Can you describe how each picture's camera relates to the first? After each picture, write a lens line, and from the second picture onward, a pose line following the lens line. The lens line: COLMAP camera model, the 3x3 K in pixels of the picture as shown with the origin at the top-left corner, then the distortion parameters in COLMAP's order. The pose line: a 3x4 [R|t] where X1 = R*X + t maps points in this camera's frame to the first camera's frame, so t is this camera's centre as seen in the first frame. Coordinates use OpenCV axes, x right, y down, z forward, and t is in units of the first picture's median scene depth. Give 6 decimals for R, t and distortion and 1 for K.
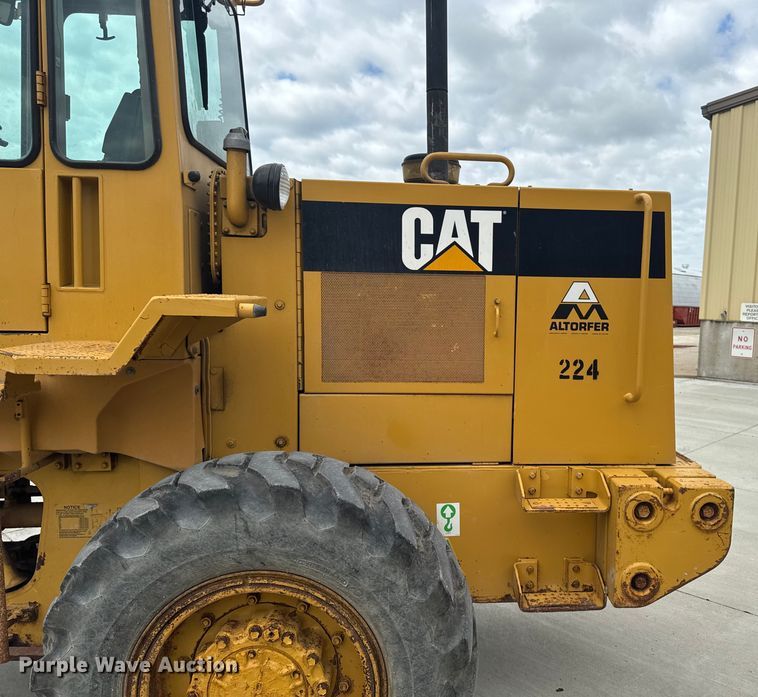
lens RADIAL K [[641.3, 0, 453.2], [0, 641.3, 356.4], [0, 0, 1]] dist [0.091847, -0.122757]
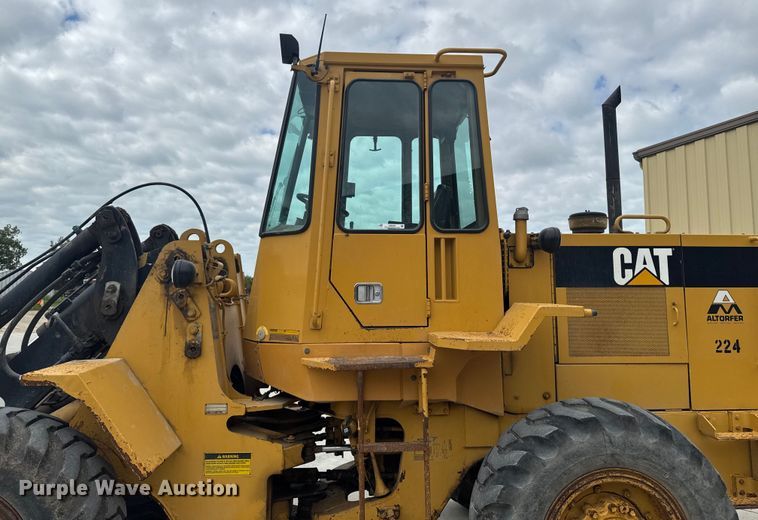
lens RADIAL K [[530.8, 0, 381.9], [0, 530.8, 237.5], [0, 0, 1]] dist [0.053996, -0.064502]
pose [[0.999308, -0.023568, -0.028784, -0.628229], [0.017299, 0.979373, -0.201318, 0.009926], [0.032935, 0.200680, 0.979103, -0.373316]]
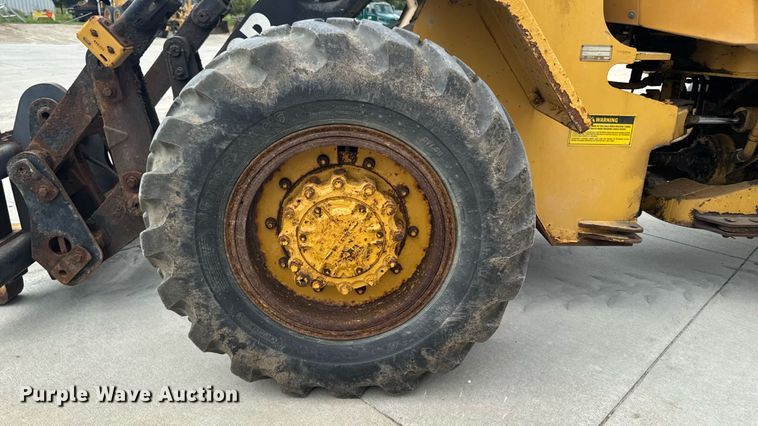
lens RADIAL K [[516.2, 0, 379.0], [0, 516.2, 213.0], [0, 0, 1]] dist [0.053203, -0.000877]
pose [[0.998032, 0.023883, -0.057979, -1.347751], [-0.008974, 0.969509, 0.244889, 0.188075], [0.062060, -0.243887, 0.967816, 0.009590]]
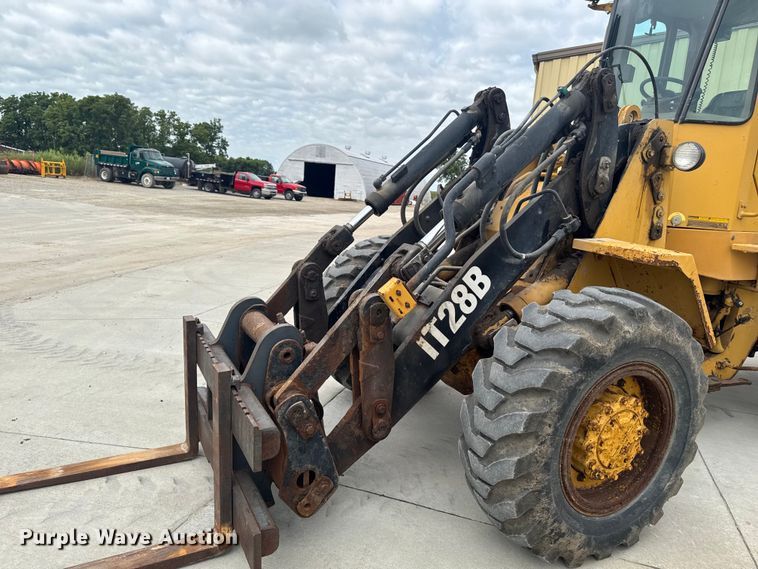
lens RADIAL K [[524.6, 0, 364.2], [0, 524.6, 300.1], [0, 0, 1]] dist [0.085467, -0.073215]
pose [[0.929889, -0.035029, 0.366169, -2.206751], [-0.016599, 0.990446, 0.136902, 0.009294], [-0.367466, -0.133381, 0.920423, -0.044155]]
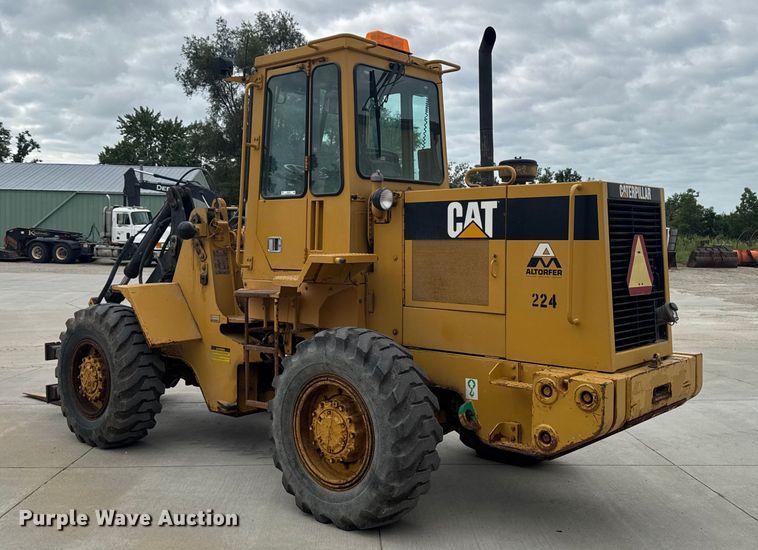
lens RADIAL K [[757.3, 0, 379.0], [0, 757.3, 275.0], [0, 0, 1]] dist [0.156113, -0.281795]
pose [[0.691943, 0.017005, -0.721752, 1.277278], [-0.058853, 0.997724, -0.032916, 0.044155], [0.719549, 0.065253, 0.691369, -0.547402]]
